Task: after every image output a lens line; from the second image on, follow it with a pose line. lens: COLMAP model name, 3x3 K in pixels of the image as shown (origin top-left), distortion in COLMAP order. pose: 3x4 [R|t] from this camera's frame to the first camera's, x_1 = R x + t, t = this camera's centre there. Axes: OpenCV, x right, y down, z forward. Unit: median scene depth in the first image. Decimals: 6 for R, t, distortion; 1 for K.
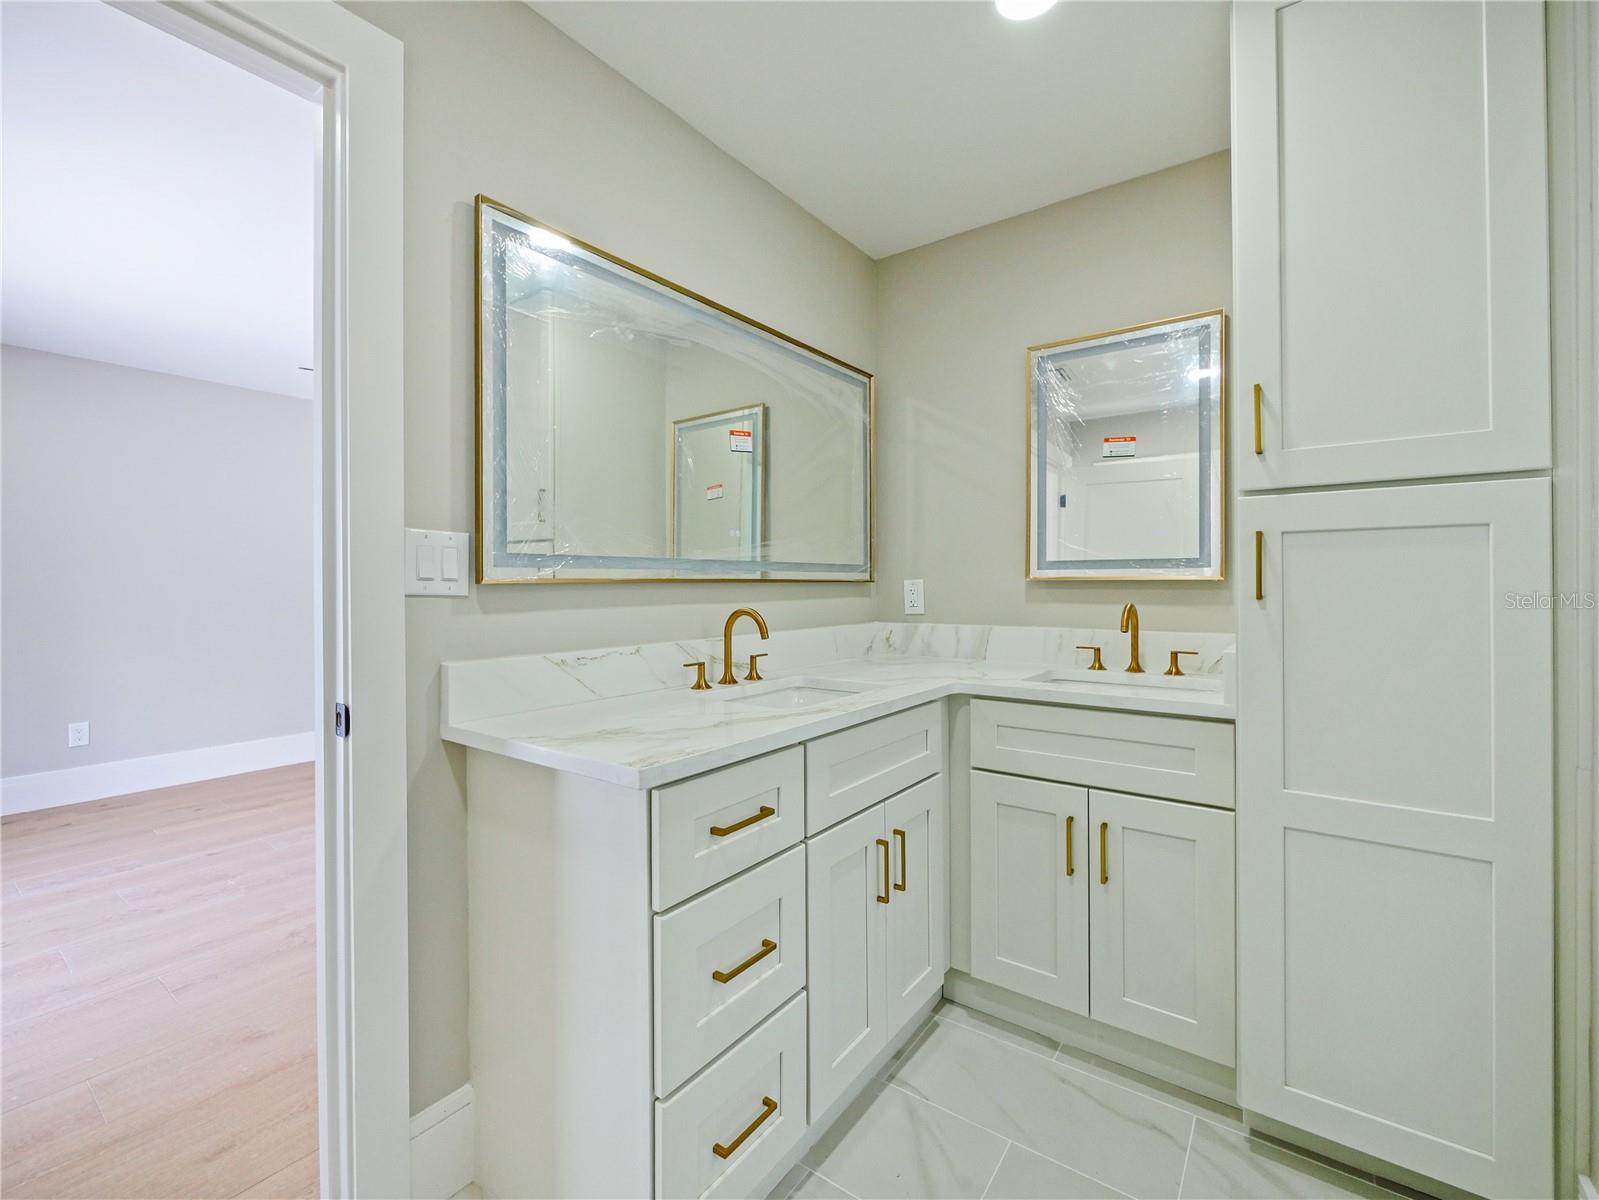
lens RADIAL K [[702.1, 0, 787.7], [0, 702.1, 594.4], [0, 0, 1]] dist [-0.003881, -0.000179]
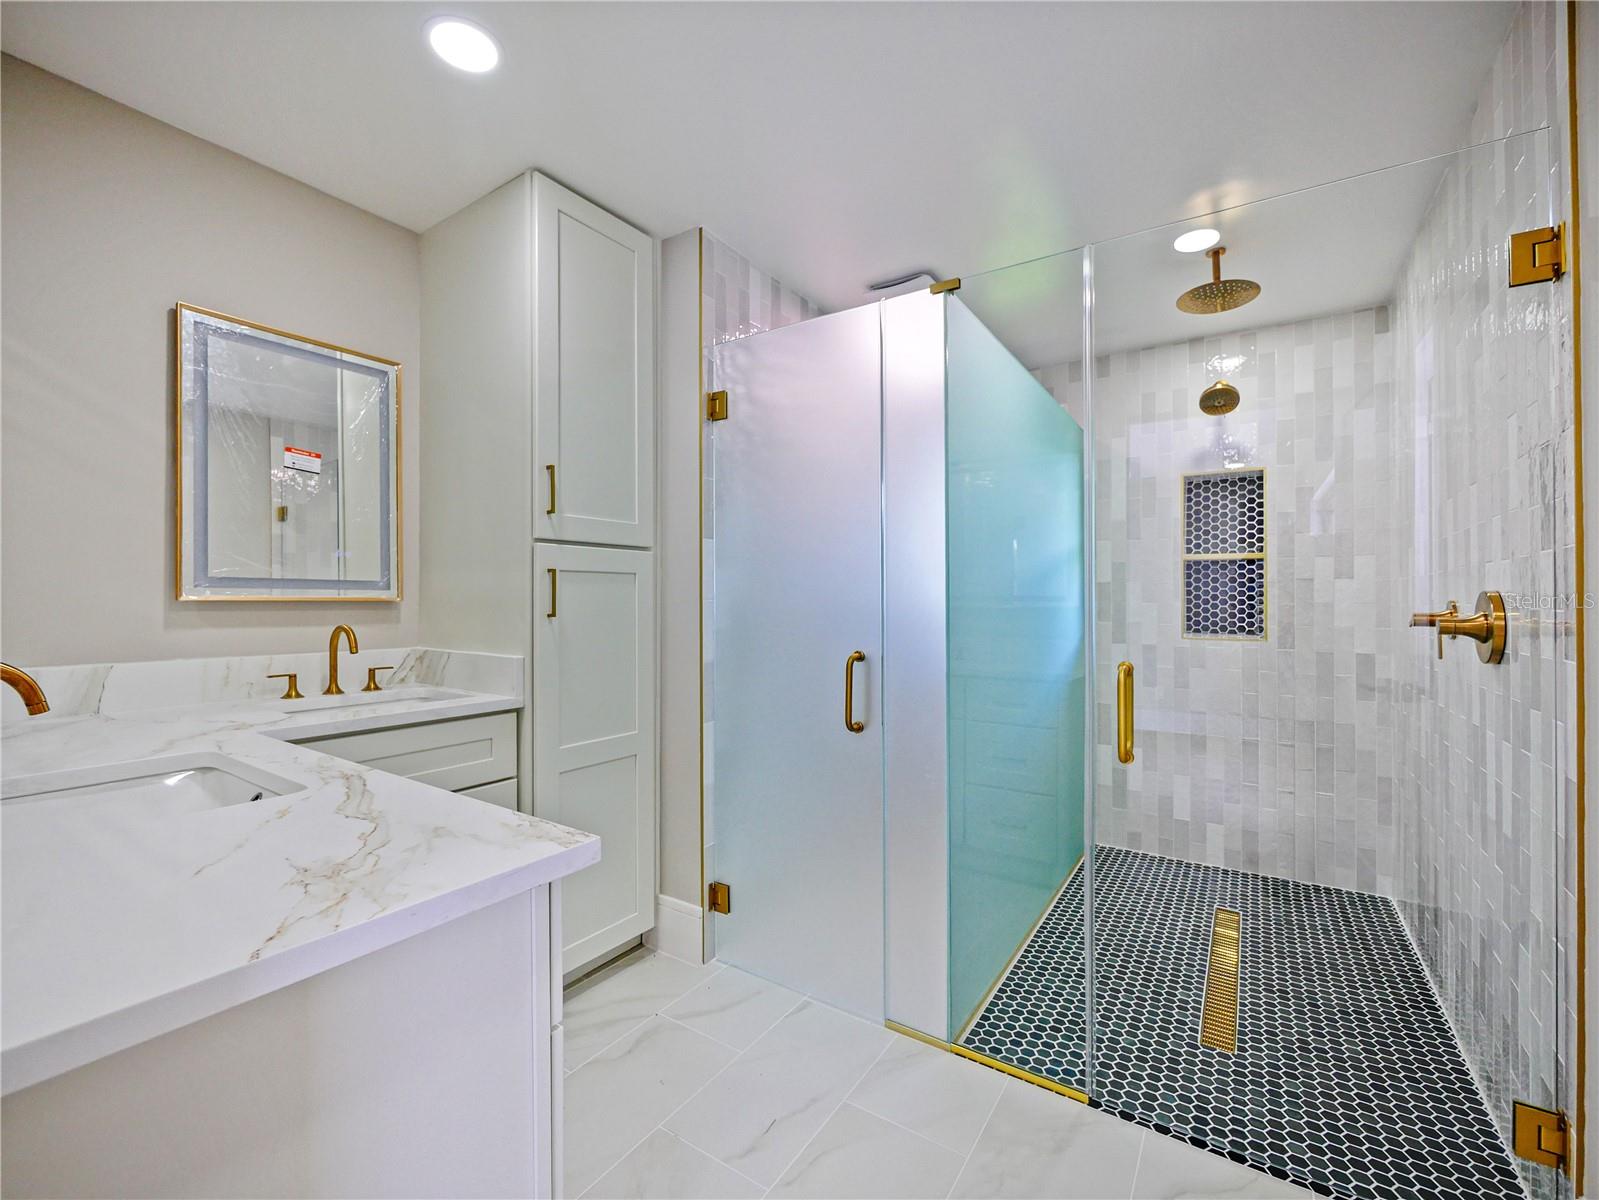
lens RADIAL K [[702.1, 0, 786.3], [0, 702.1, 597.4], [0, 0, 1]] dist [-0.003881, -0.000179]
pose [[-0.051932, 0.006770, 0.998628, -0.525564], [0.013722, 0.999887, -0.006065, -0.010288], [-0.998556, 0.013388, -0.052019, 0.416046]]
